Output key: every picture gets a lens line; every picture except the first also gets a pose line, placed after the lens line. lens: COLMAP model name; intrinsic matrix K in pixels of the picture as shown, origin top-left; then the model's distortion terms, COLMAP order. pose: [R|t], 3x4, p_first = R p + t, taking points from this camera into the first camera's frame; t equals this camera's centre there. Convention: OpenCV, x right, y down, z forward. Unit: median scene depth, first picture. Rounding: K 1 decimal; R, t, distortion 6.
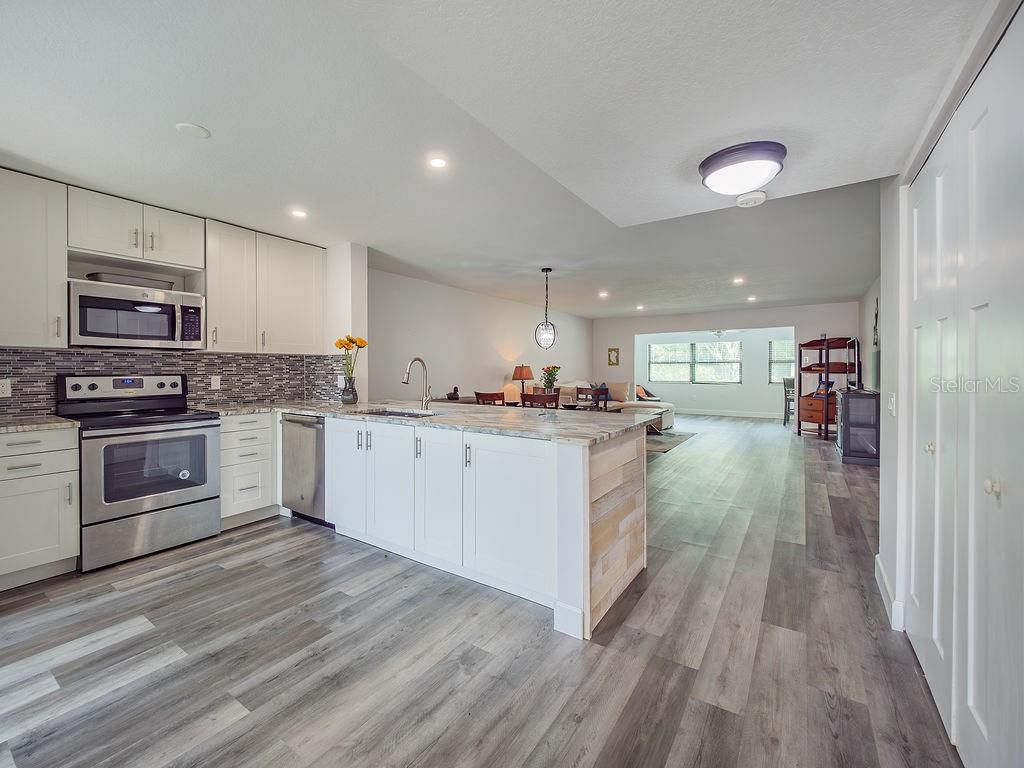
lens RADIAL K [[433.7, 0, 508.8], [0, 433.7, 376.9], [0, 0, 1]] dist [0.003114, 0.000337]
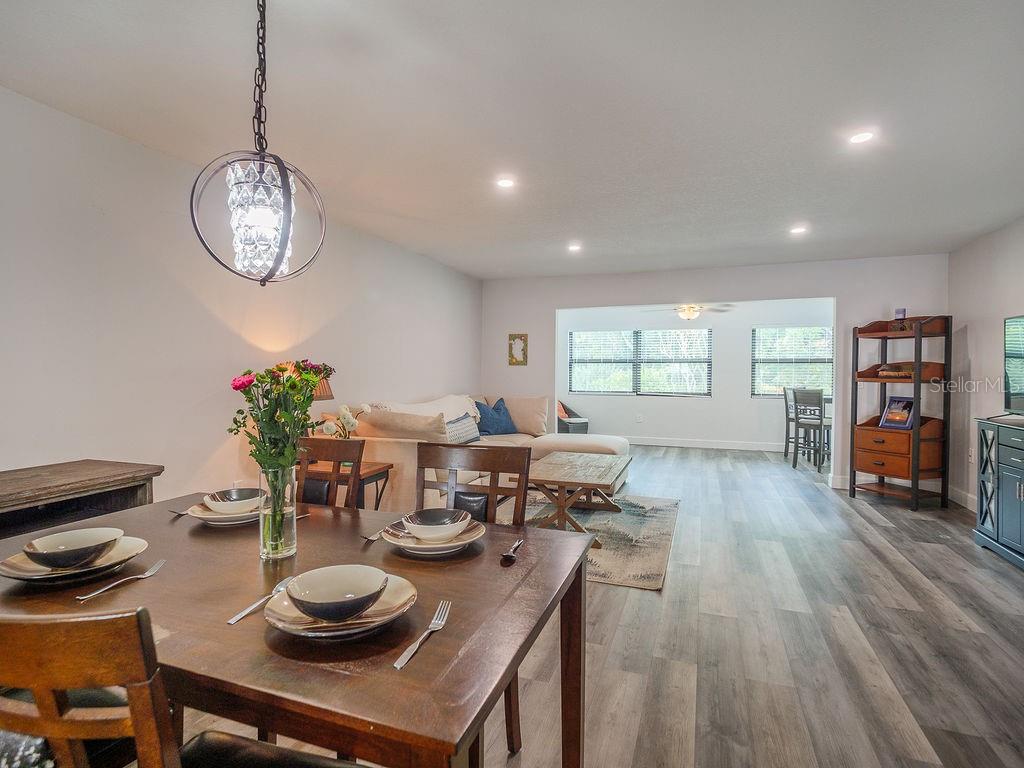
lens RADIAL K [[543.6, 0, 507.7], [0, 543.6, 380.7], [0, 0, 1]] dist [-0.001285, -0.001139]
pose [[0.970659, 0.001288, 0.240457, 0.088873], [-0.001960, 0.999995, 0.002554, -0.010962], [-0.240453, -0.002950, 0.970656, 0.447998]]
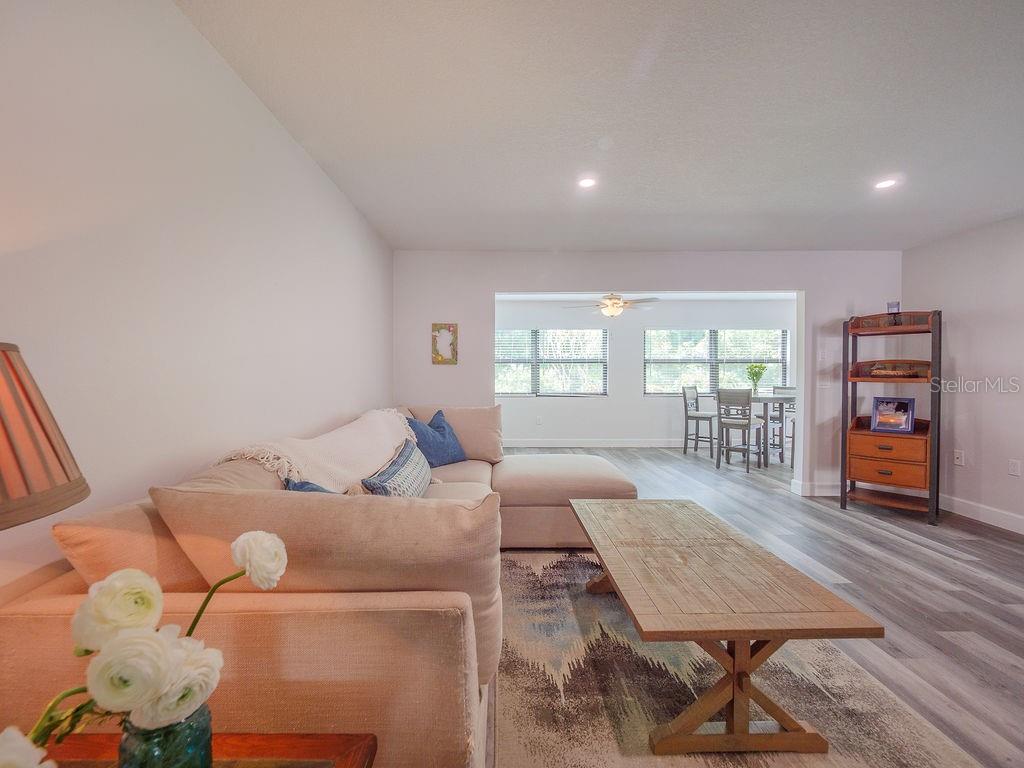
lens RADIAL K [[433.7, 0, 508.8], [0, 433.7, 376.9], [0, 0, 1]] dist [0.003114, 0.000337]
pose [[0.826158, -0.004345, 0.563421, 0.078227], [0.007934, 0.999961, -0.003923, -0.015269], [-0.563382, 0.007711, 0.826161, 0.805928]]
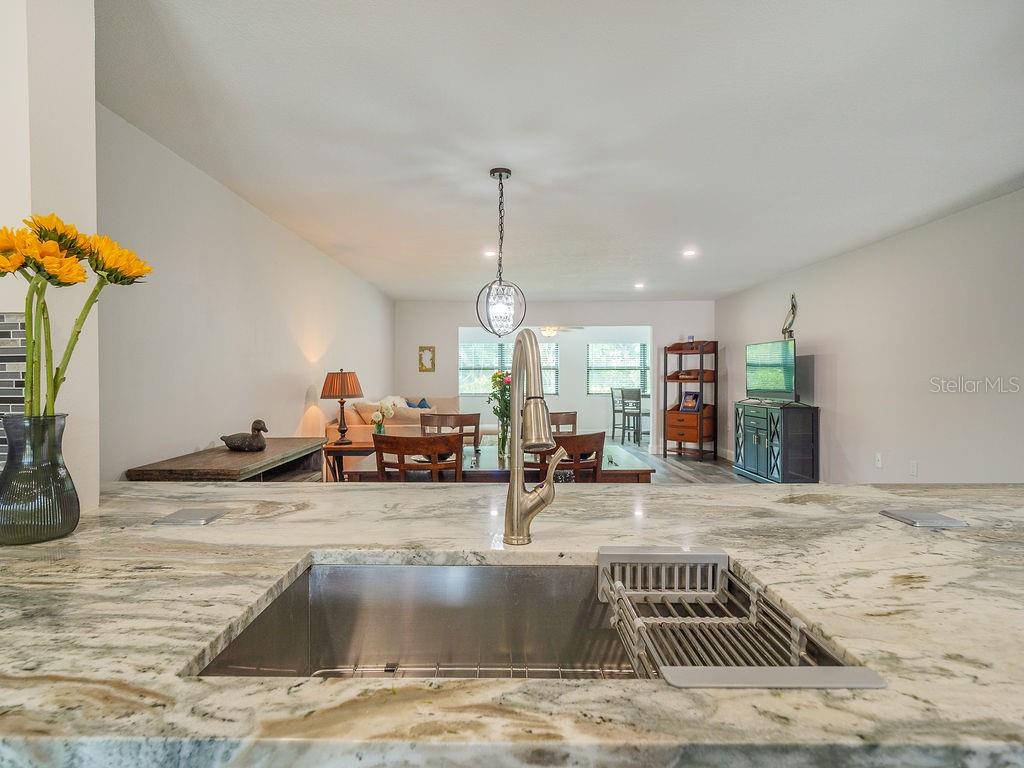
lens RADIAL K [[543.6, 0, 507.7], [0, 543.6, 380.7], [0, 0, 1]] dist [-0.001285, -0.001139]
pose [[0.831796, -0.002796, 0.555074, -0.151446], [0.008538, 0.999933, -0.007756, -0.006231], [-0.555016, 0.011191, 0.831765, 0.307949]]
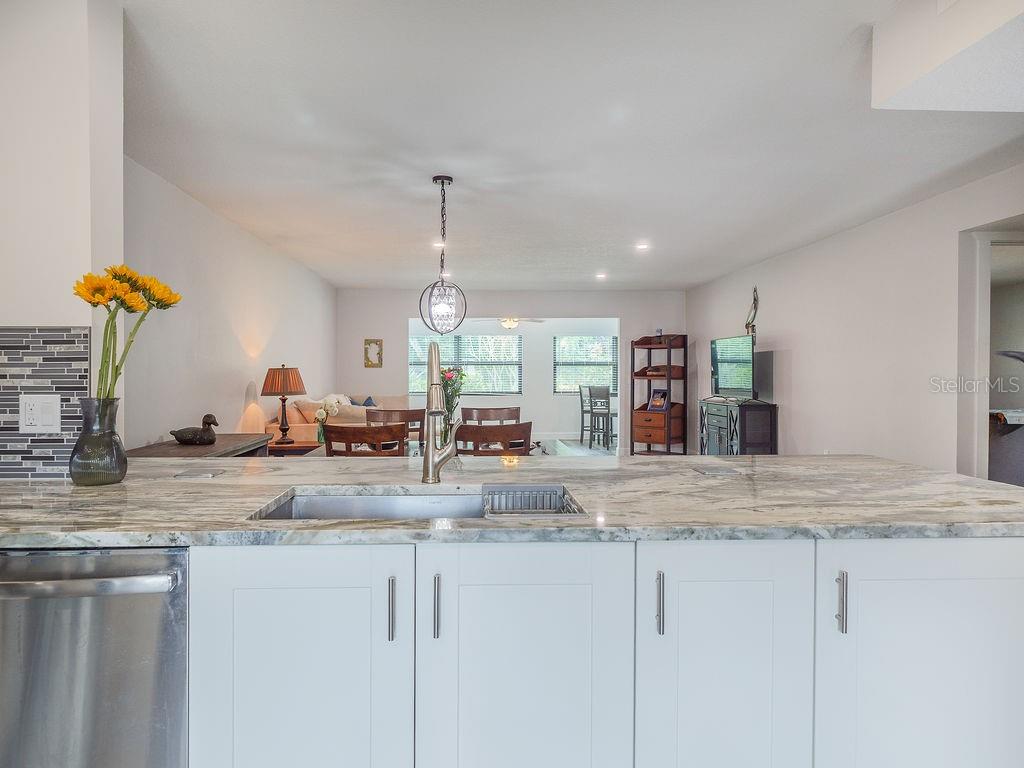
lens RADIAL K [[652.5, 0, 506.2], [0, 652.5, 380.6], [0, 0, 1]] dist [-0.035152, -0.000110]
pose [[0.800888, -0.004851, 0.598795, -0.194392], [0.009084, 0.999951, -0.004050, -0.003882], [-0.598745, 0.008683, 0.800892, 0.214866]]
